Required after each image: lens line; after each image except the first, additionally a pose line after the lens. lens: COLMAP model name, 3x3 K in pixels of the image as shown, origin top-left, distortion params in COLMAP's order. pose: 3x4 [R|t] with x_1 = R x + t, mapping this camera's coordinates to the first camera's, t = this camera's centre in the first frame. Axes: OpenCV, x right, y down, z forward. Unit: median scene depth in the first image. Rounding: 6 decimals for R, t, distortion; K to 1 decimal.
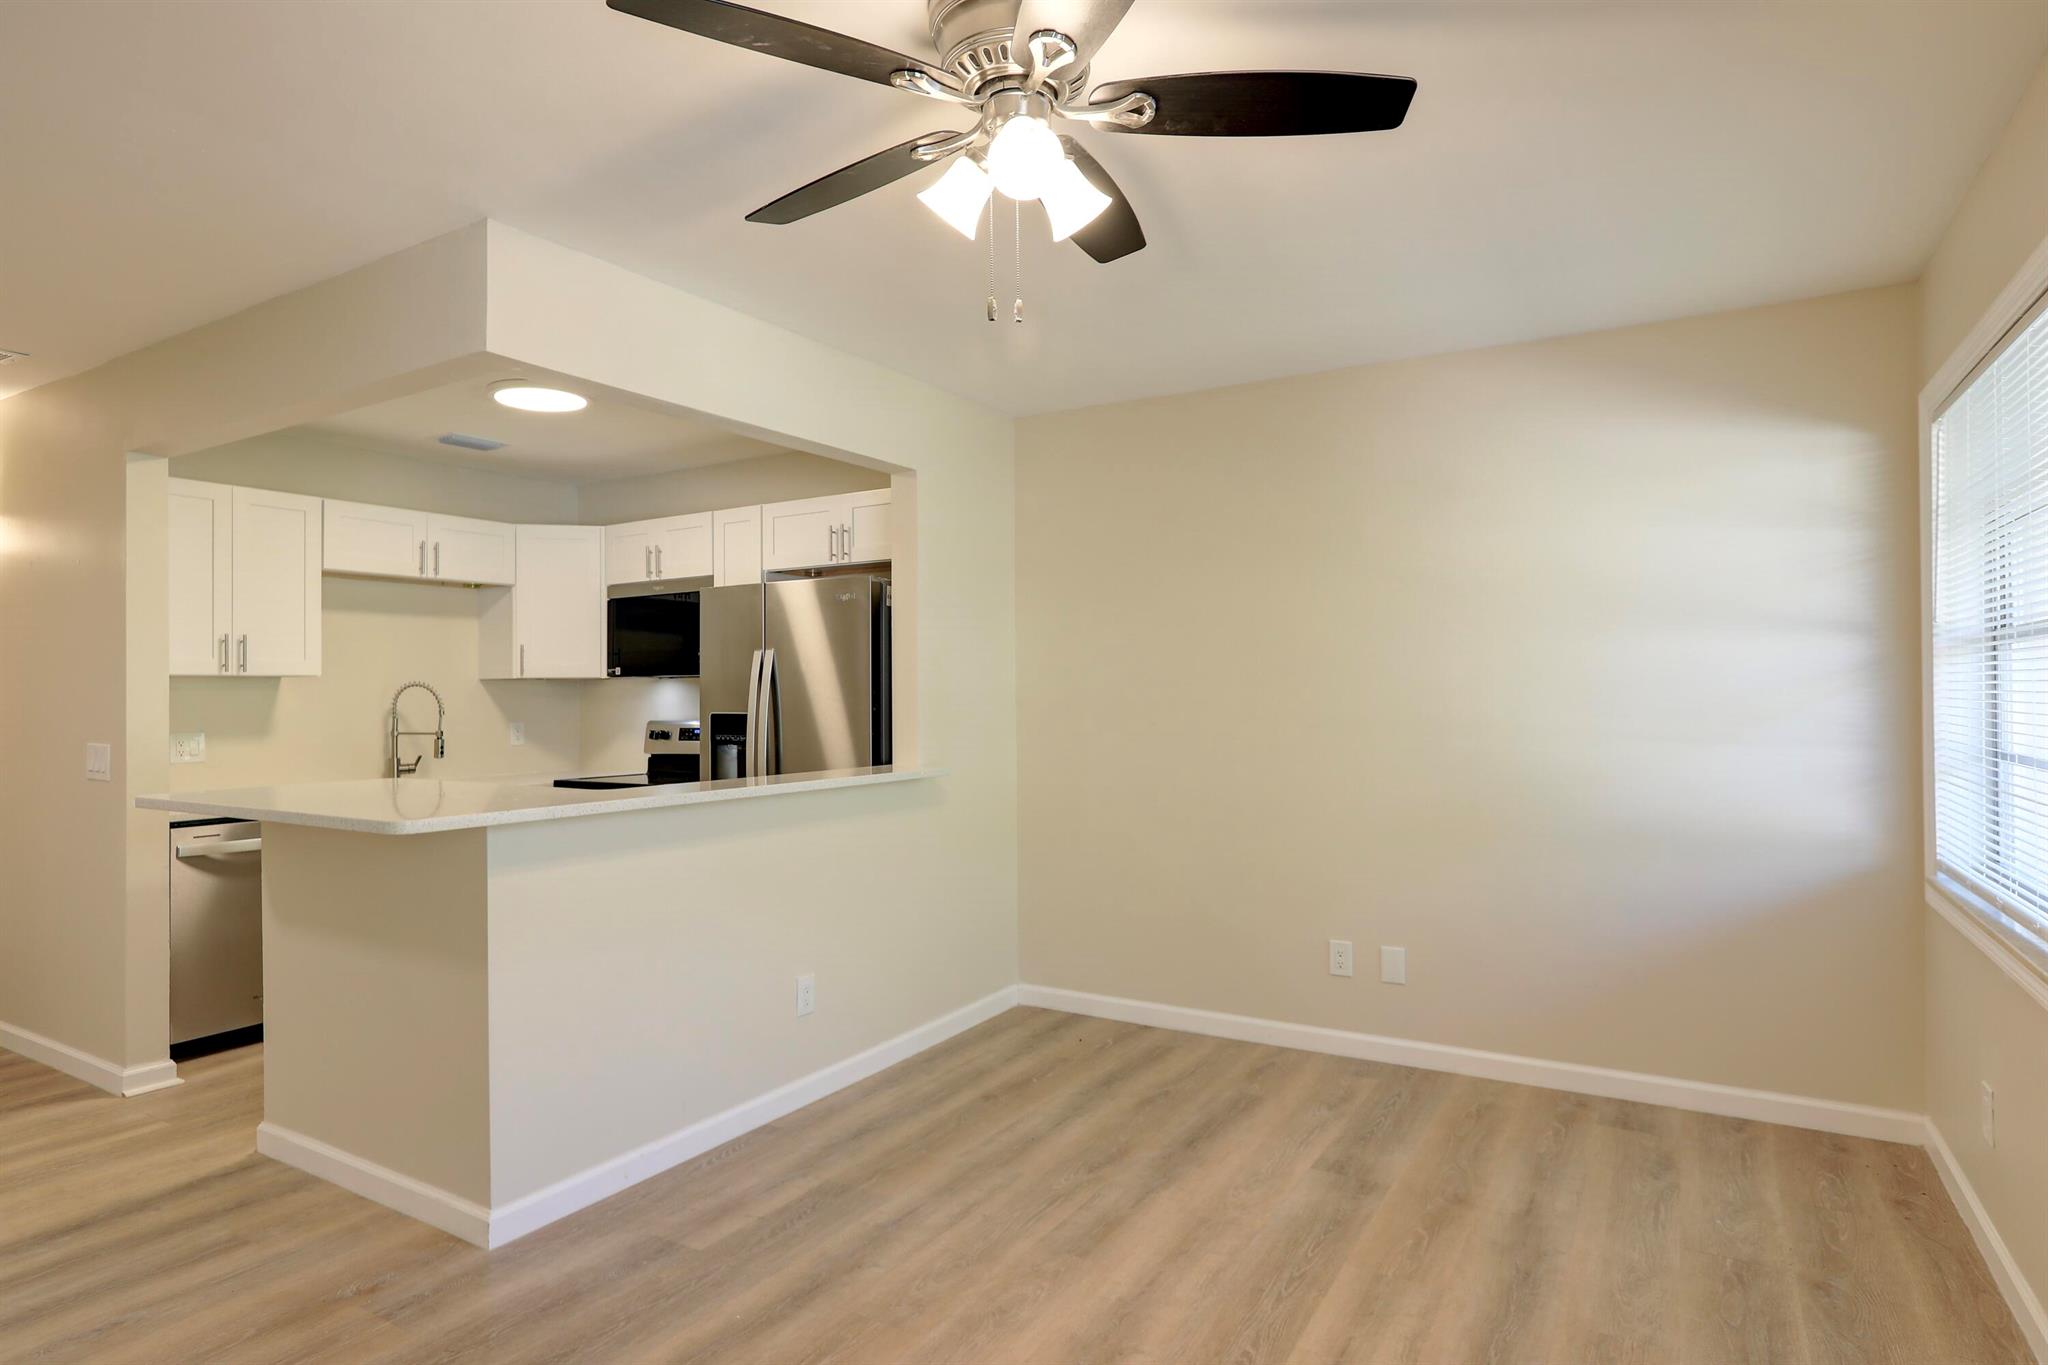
lens RADIAL K [[1122.2, 0, 1024.0], [0, 1122.2, 682.5], [0, 0, 1]] dist [-0.045161, 0.026678]
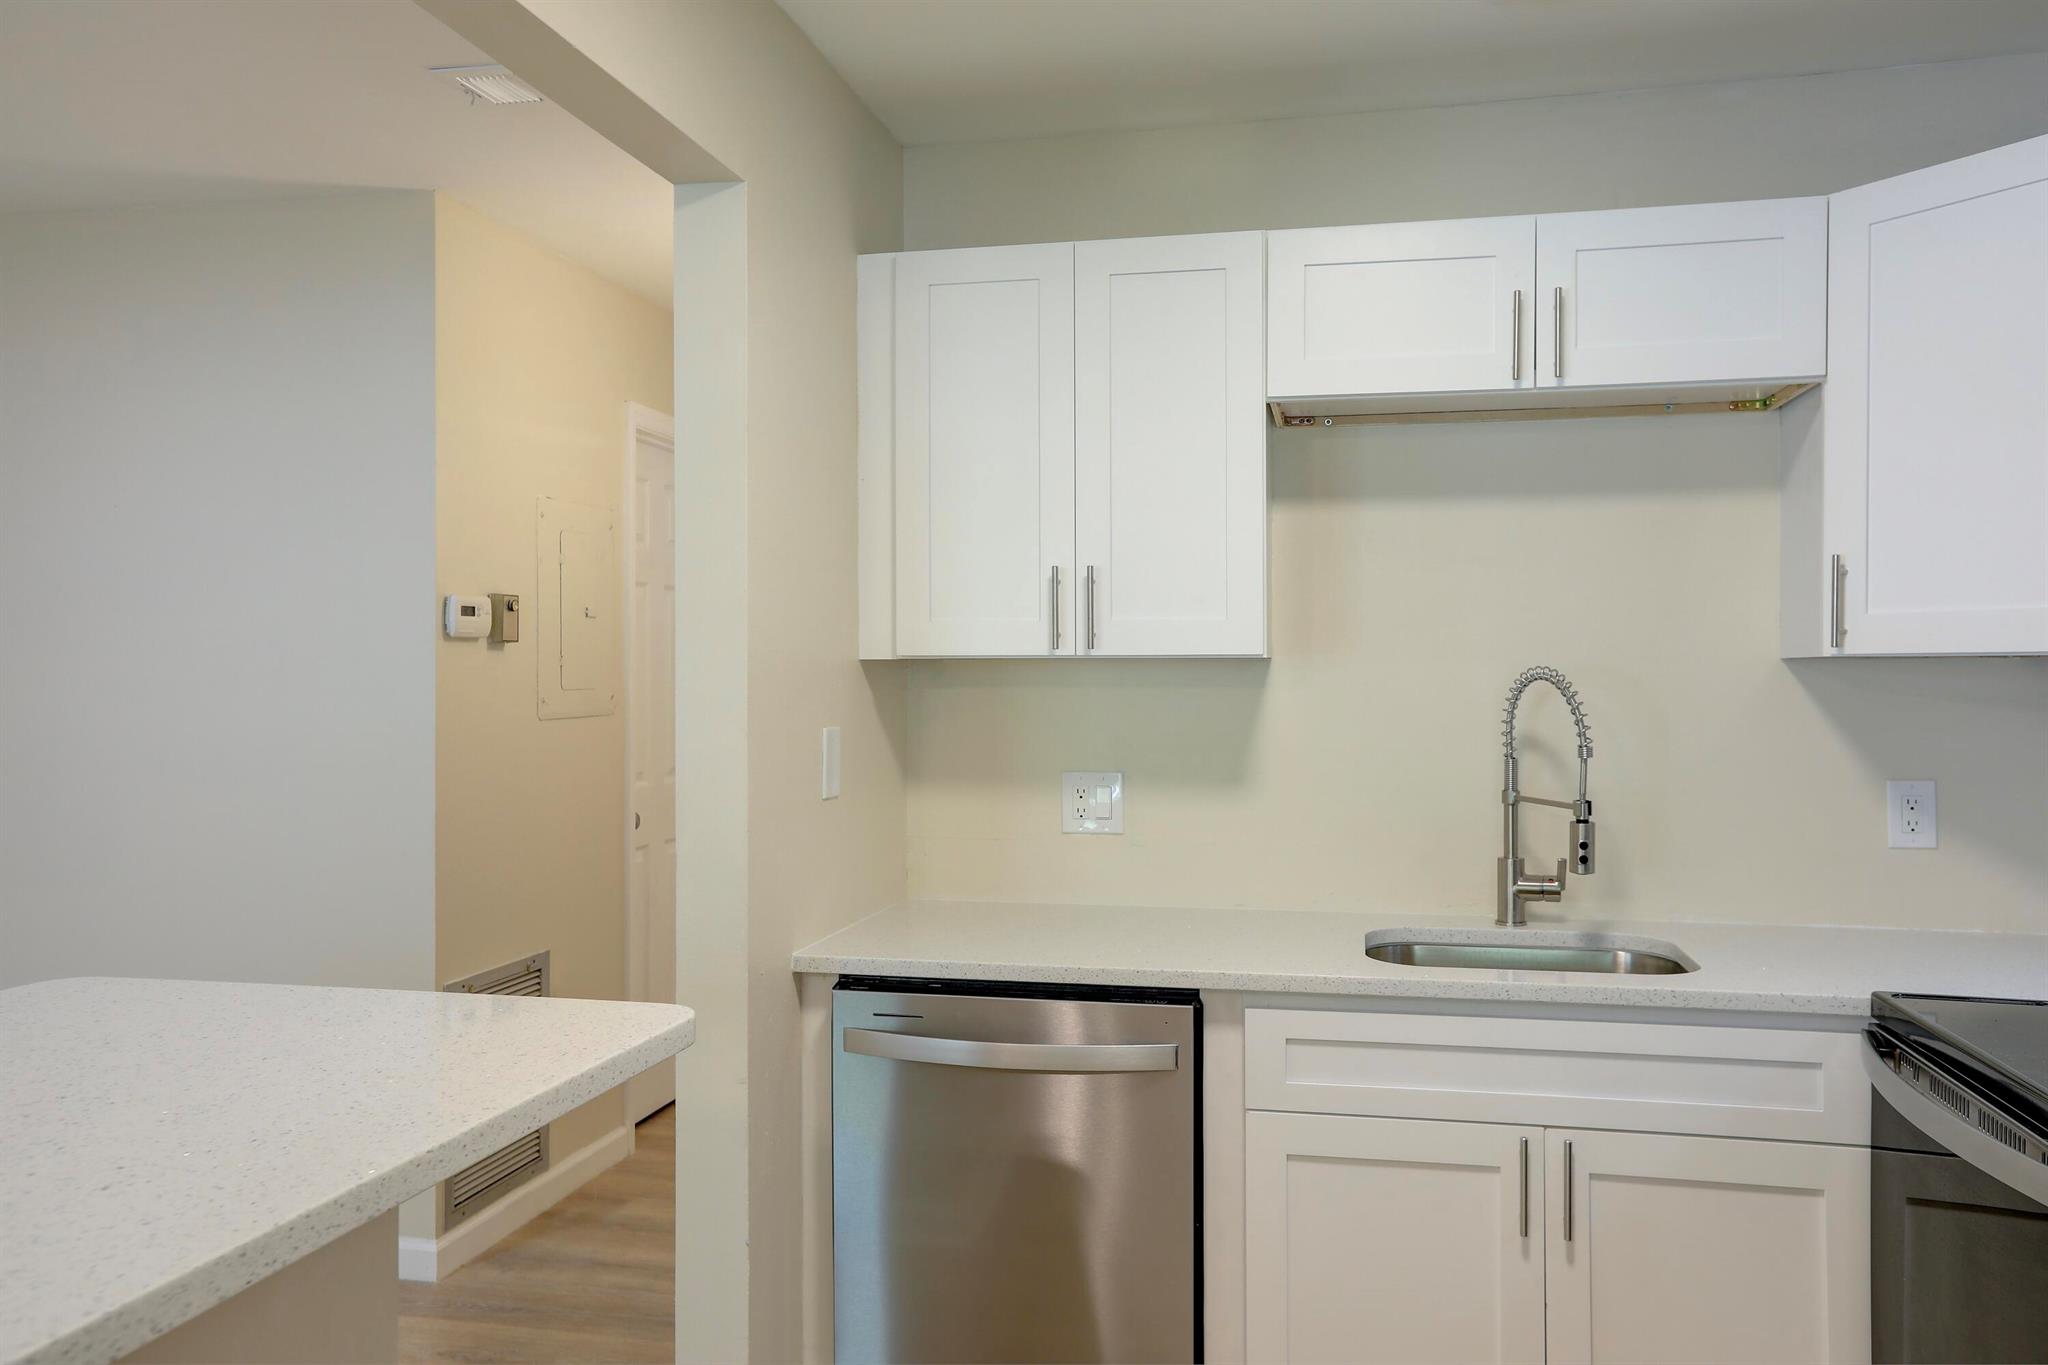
lens RADIAL K [[1553.0, 0, 1024.0], [0, 1553.0, 682.5], [0, 0, 1]] dist [-0.001251, -0.000202]
pose [[0.318159, 0.013588, -0.947940, -0.104833], [0.007257, 0.999833, 0.016768, -0.006415], [0.948009, -0.012214, 0.318008, 0.719965]]
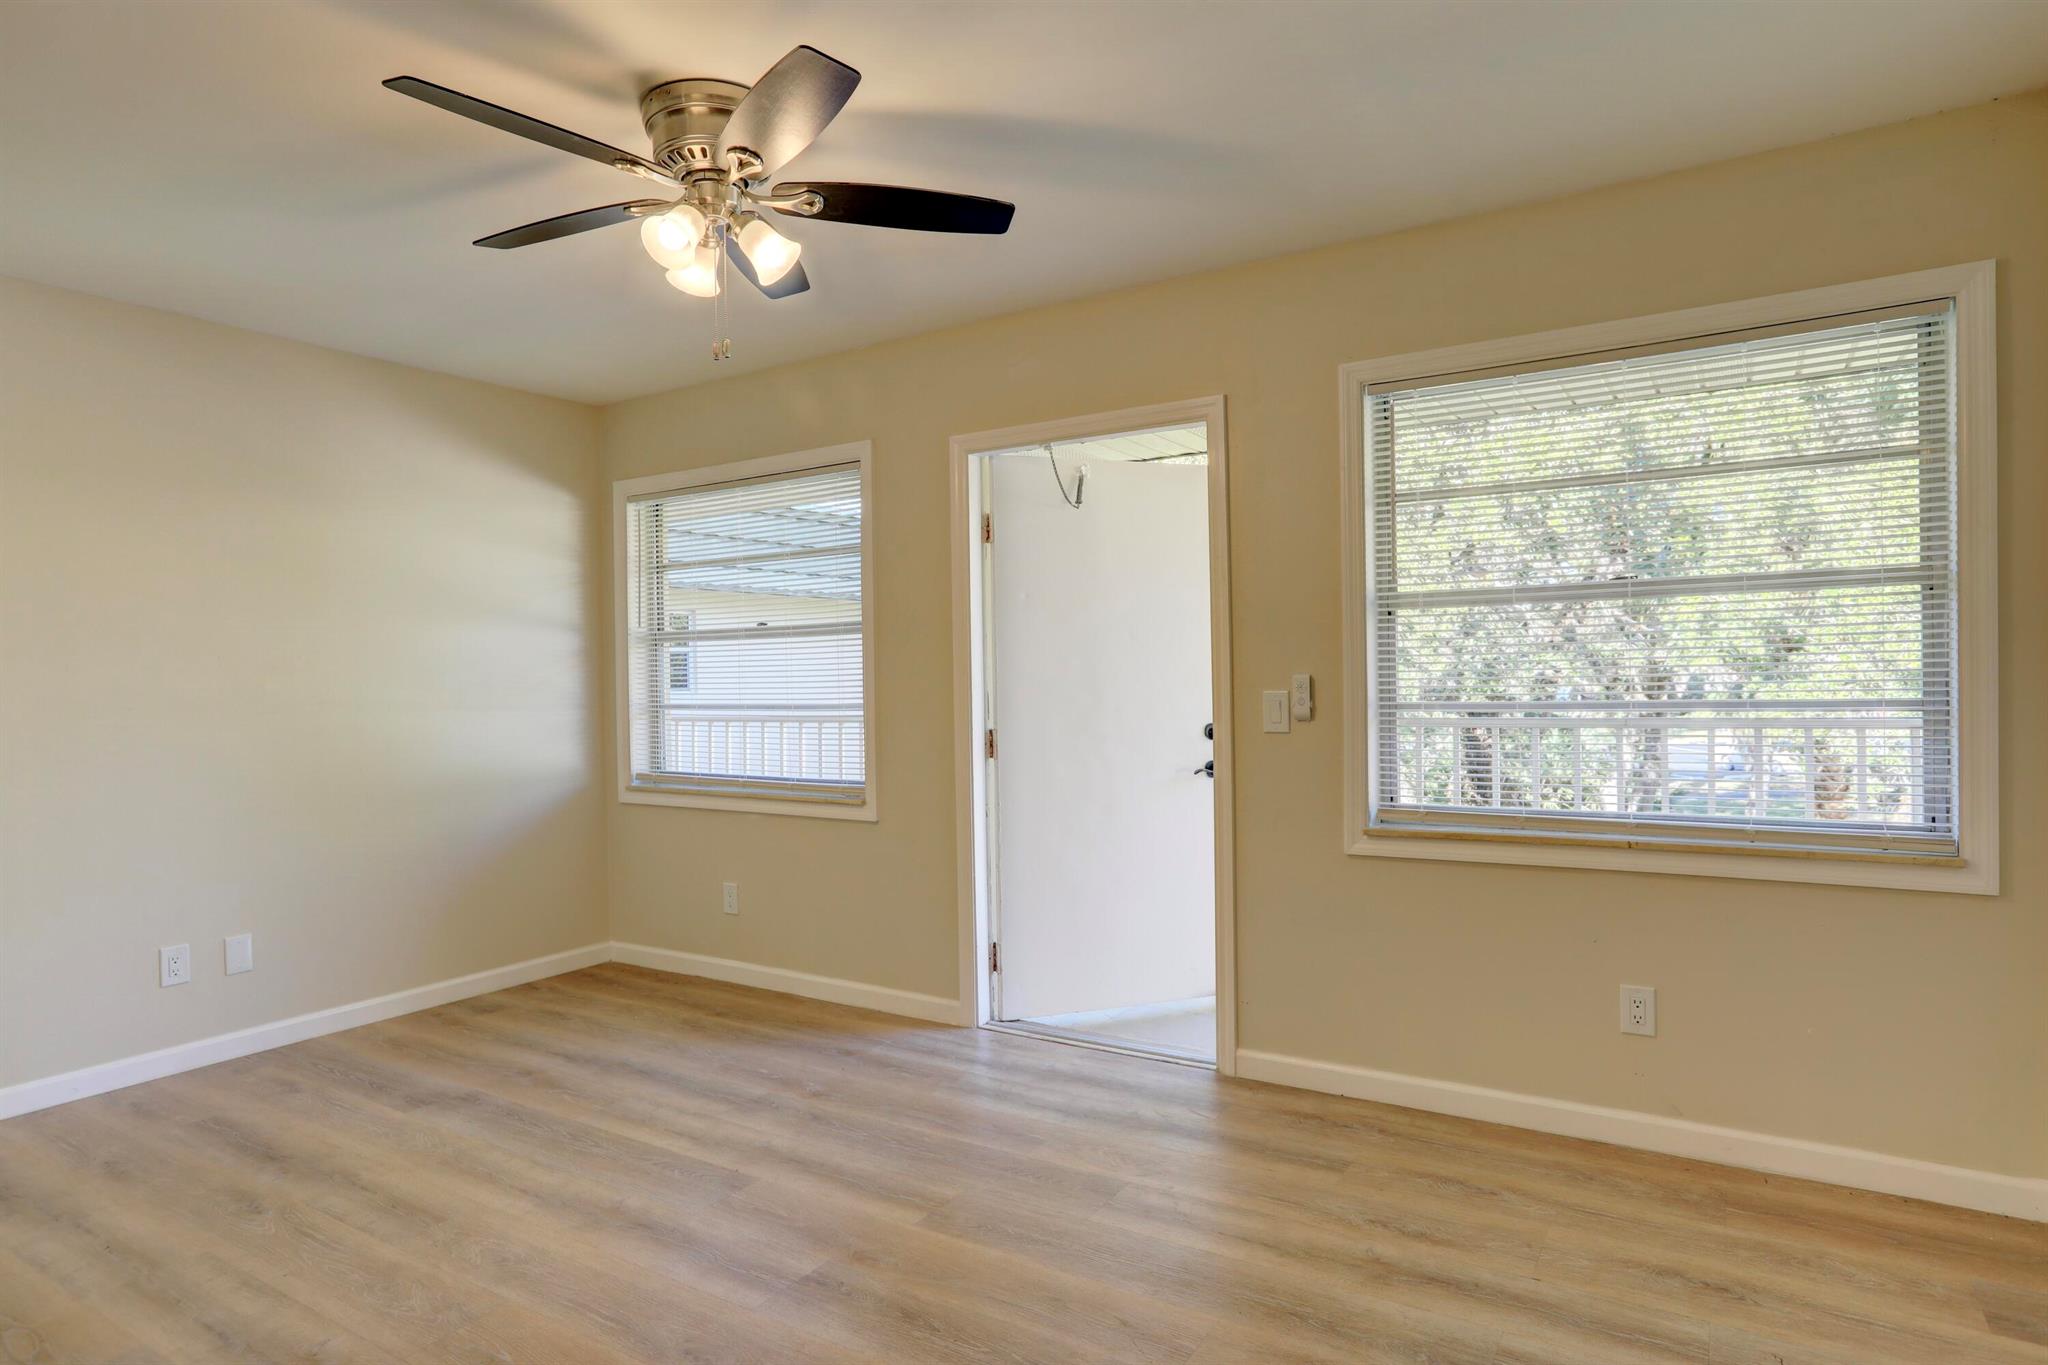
lens RADIAL K [[1140.3, 0, 1024.0], [0, 1140.3, 682.5], [0, 0, 1]] dist [-0.041329, 0.031280]
pose [[0.023726, 0.000182, 0.999718, -0.514987], [0.009674, 0.999953, -0.000411, 0.020965], [-0.999672, 0.009681, 0.023723, 0.244280]]
